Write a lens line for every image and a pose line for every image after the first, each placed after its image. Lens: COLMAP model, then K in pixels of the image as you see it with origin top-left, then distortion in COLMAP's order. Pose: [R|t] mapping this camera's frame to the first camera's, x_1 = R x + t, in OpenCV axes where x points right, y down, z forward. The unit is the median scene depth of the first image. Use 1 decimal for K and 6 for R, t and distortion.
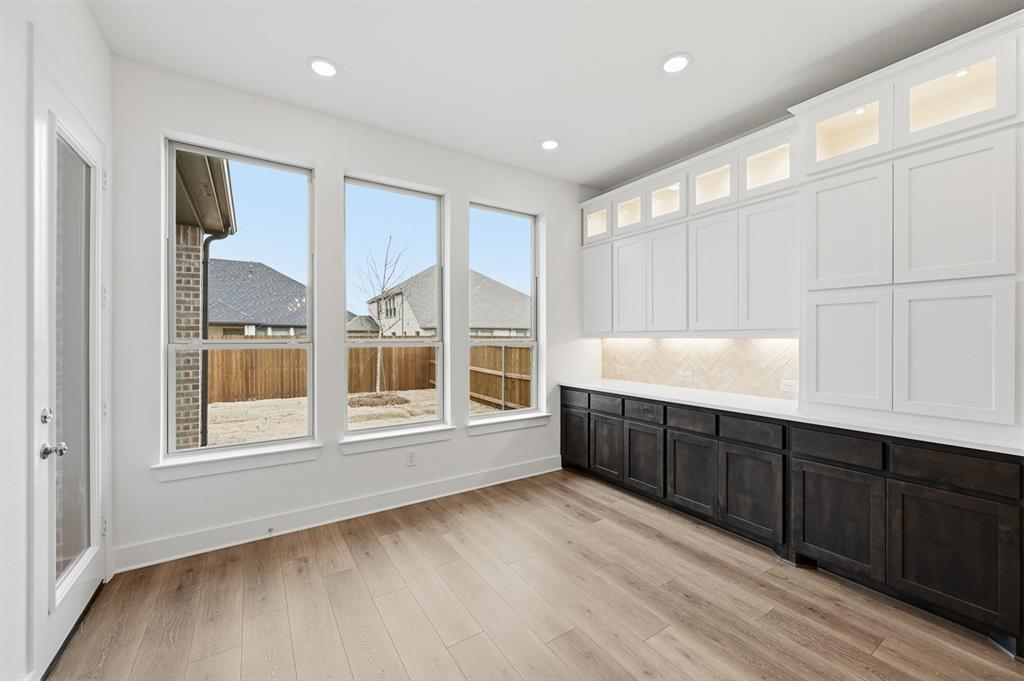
lens RADIAL K [[405.4, 0, 515.6], [0, 405.4, 337.7], [0, 0, 1]] dist [0.002077, 0.000242]
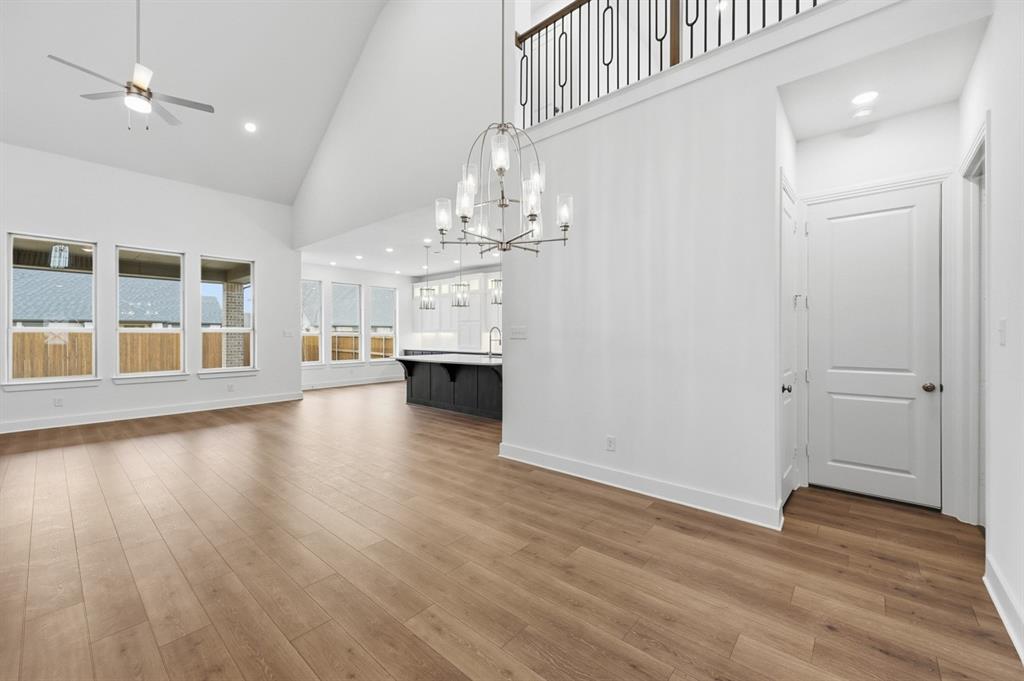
lens RADIAL K [[405.4, 0, 515.6], [0, 405.4, 337.7], [0, 0, 1]] dist [0.002077, 0.000242]
pose [[0.961491, -0.003435, 0.274814, 0.088362], [0.001274, 0.999967, 0.008040, 0.015217], [-0.274832, -0.007380, 0.961464, -2.076334]]
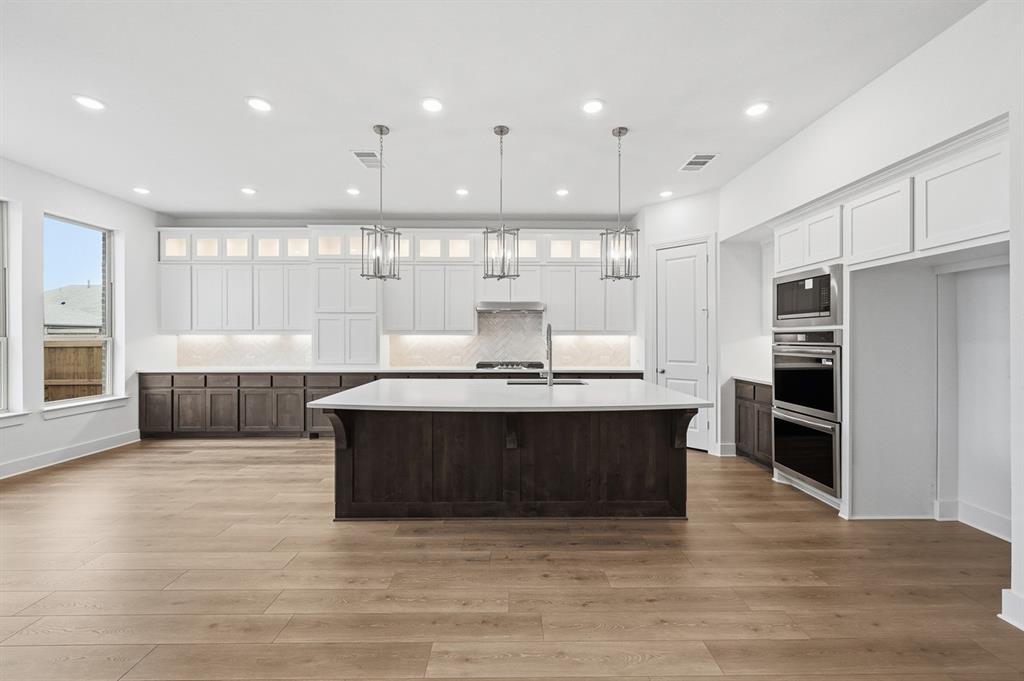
lens RADIAL K [[405.4, 0, 515.6], [0, 405.4, 337.7], [0, 0, 1]] dist [0.002077, 0.000242]
pose [[0.539764, -0.000933, 0.841816, -0.340125], [0.000663, 1.000000, 0.000683, 0.011434], [-0.841816, 0.000189, 0.539764, -0.691757]]
